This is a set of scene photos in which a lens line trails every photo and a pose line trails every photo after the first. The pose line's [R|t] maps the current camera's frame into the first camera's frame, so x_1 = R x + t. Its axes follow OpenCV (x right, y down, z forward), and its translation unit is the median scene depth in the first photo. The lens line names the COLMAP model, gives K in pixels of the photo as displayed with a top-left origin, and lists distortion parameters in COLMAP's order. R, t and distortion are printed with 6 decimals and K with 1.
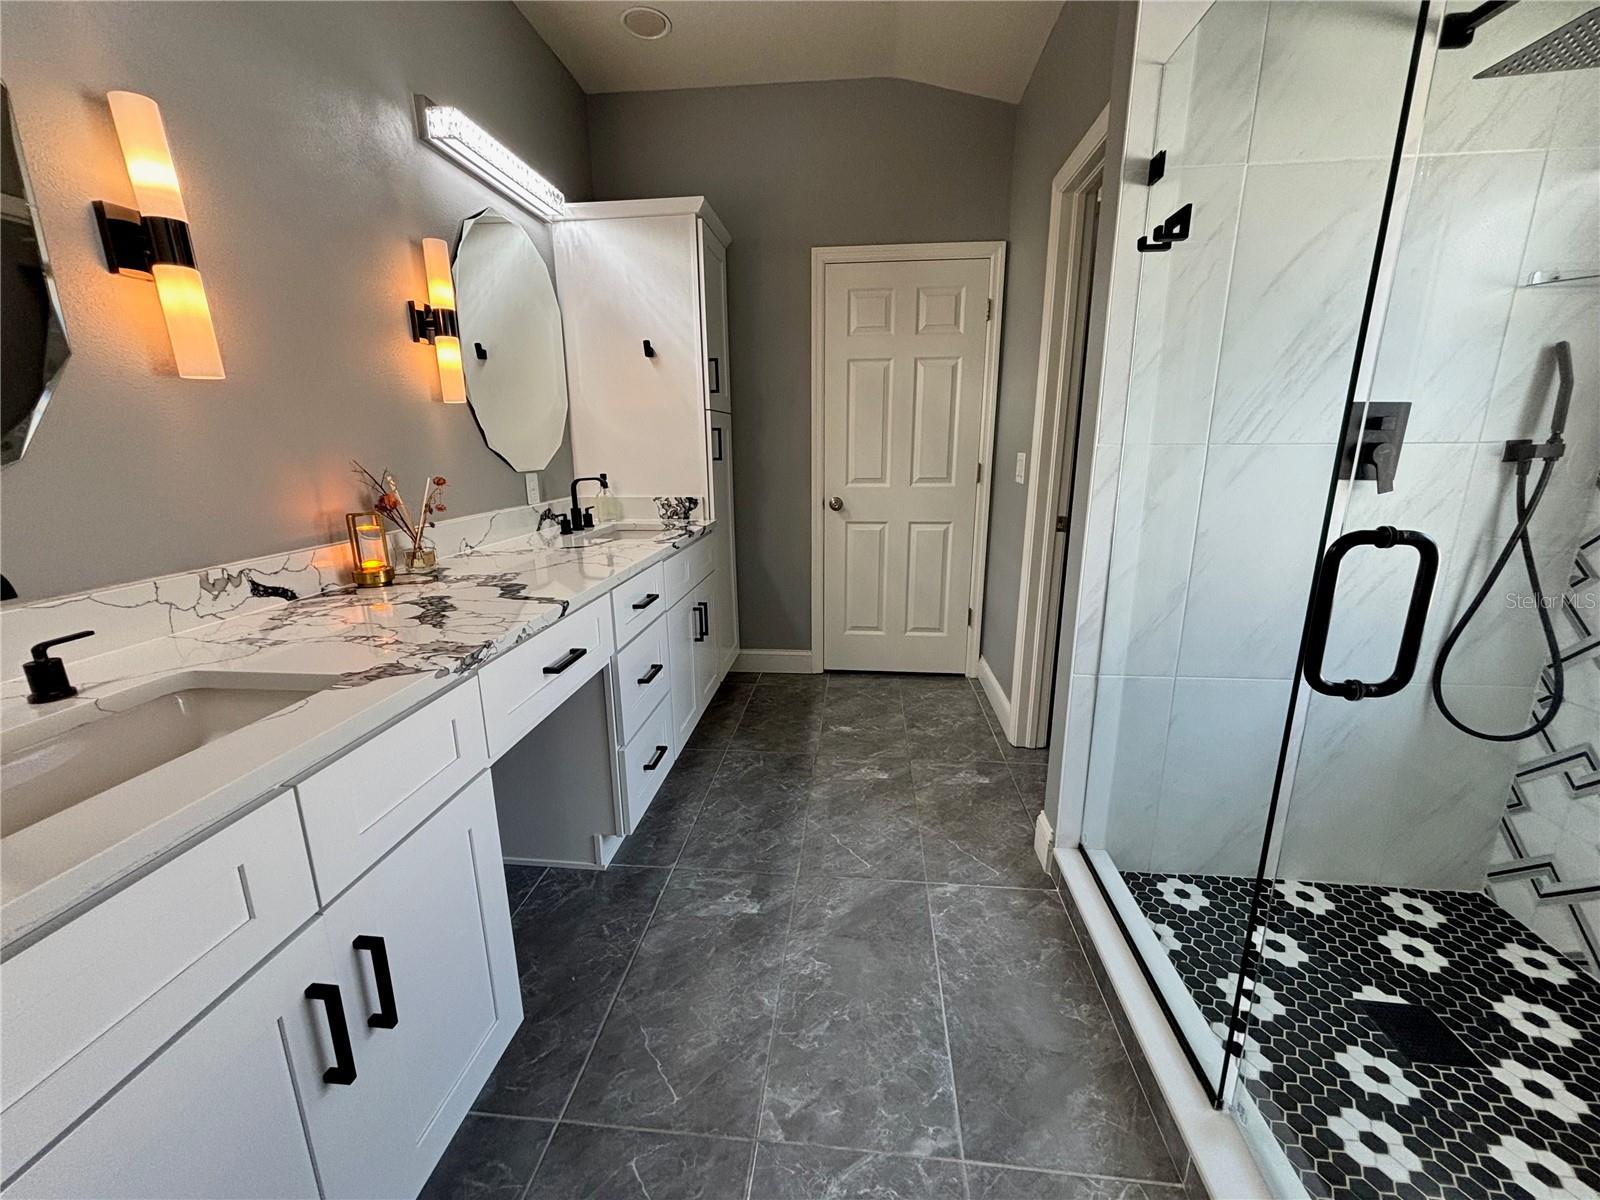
lens RADIAL K [[642.6, 0, 804.4], [0, 642.6, 604.1], [0, 0, 1]] dist [-0.003600, -0.000518]
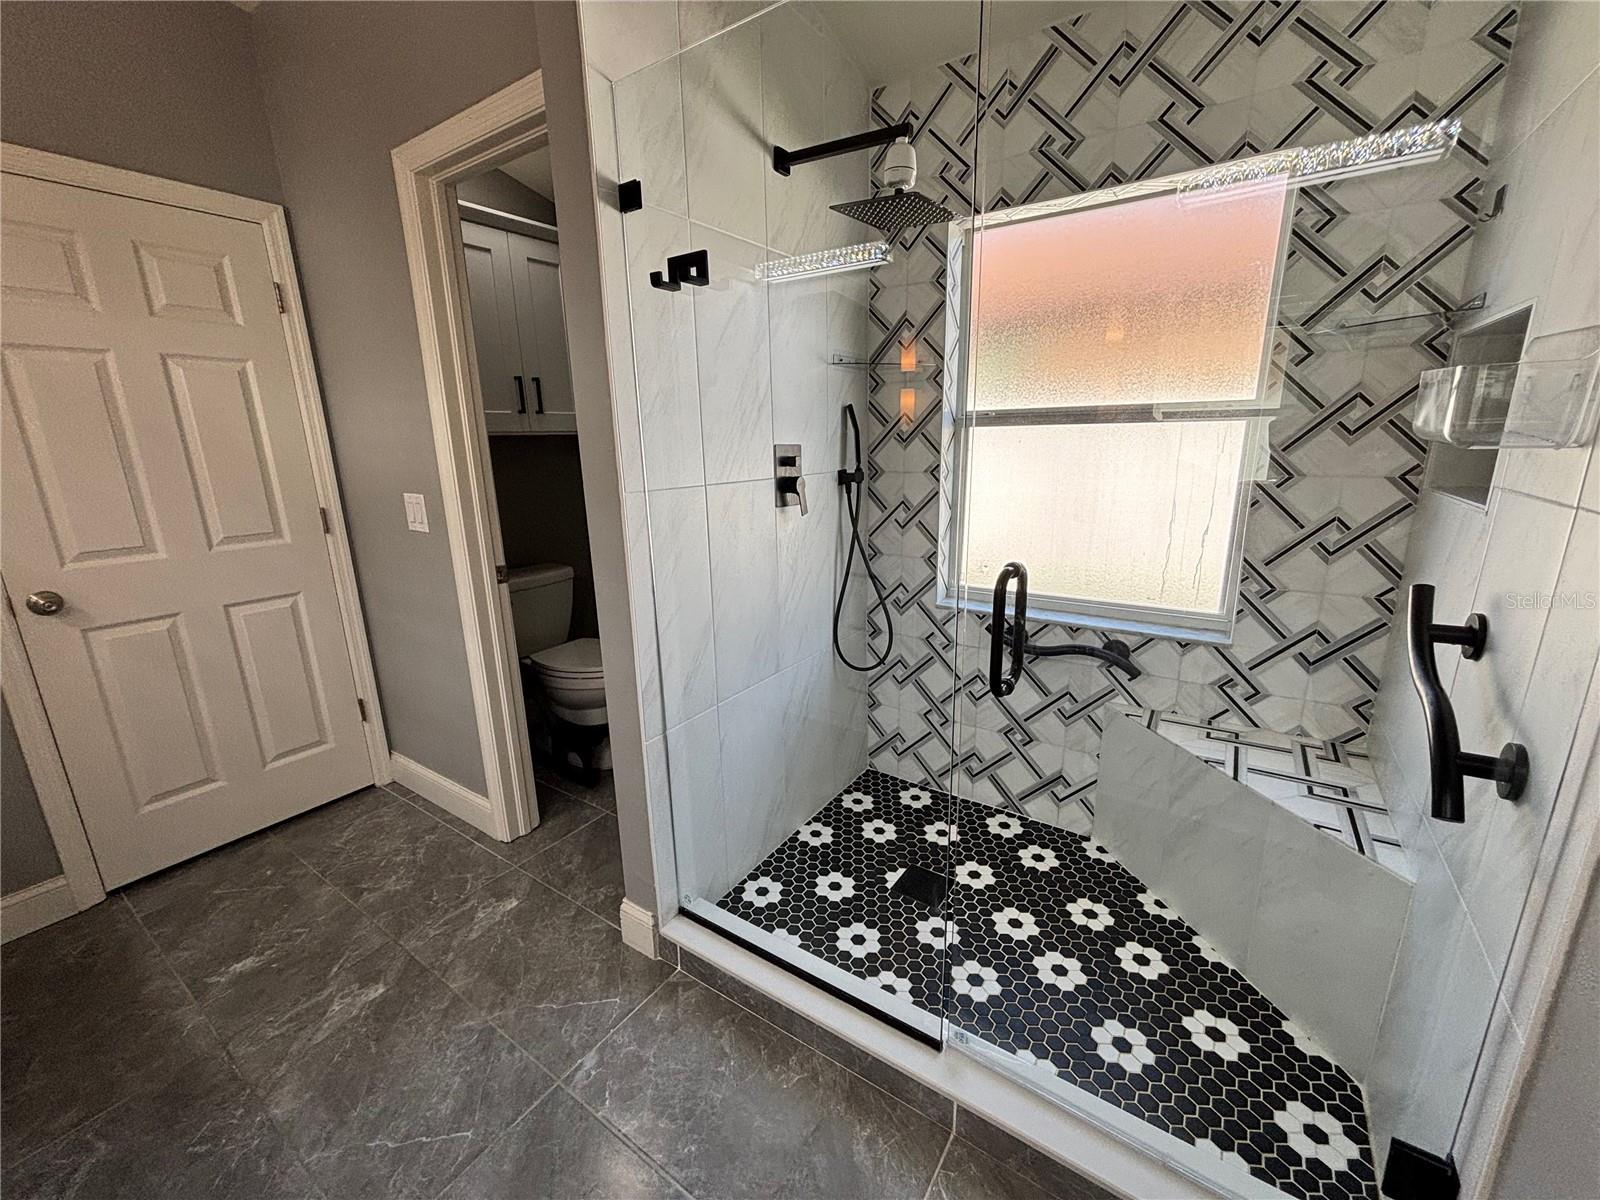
lens RADIAL K [[634.9, 0, 800.0], [0, 634.9, 600.0], [0, 0, 1]] dist [-0.006524, -0.000183]
pose [[0.475080, -0.216544, 0.852882, -0.178652], [0.229987, 0.966113, 0.117184, -0.128724], [-0.849356, 0.140480, 0.508783, 0.311209]]
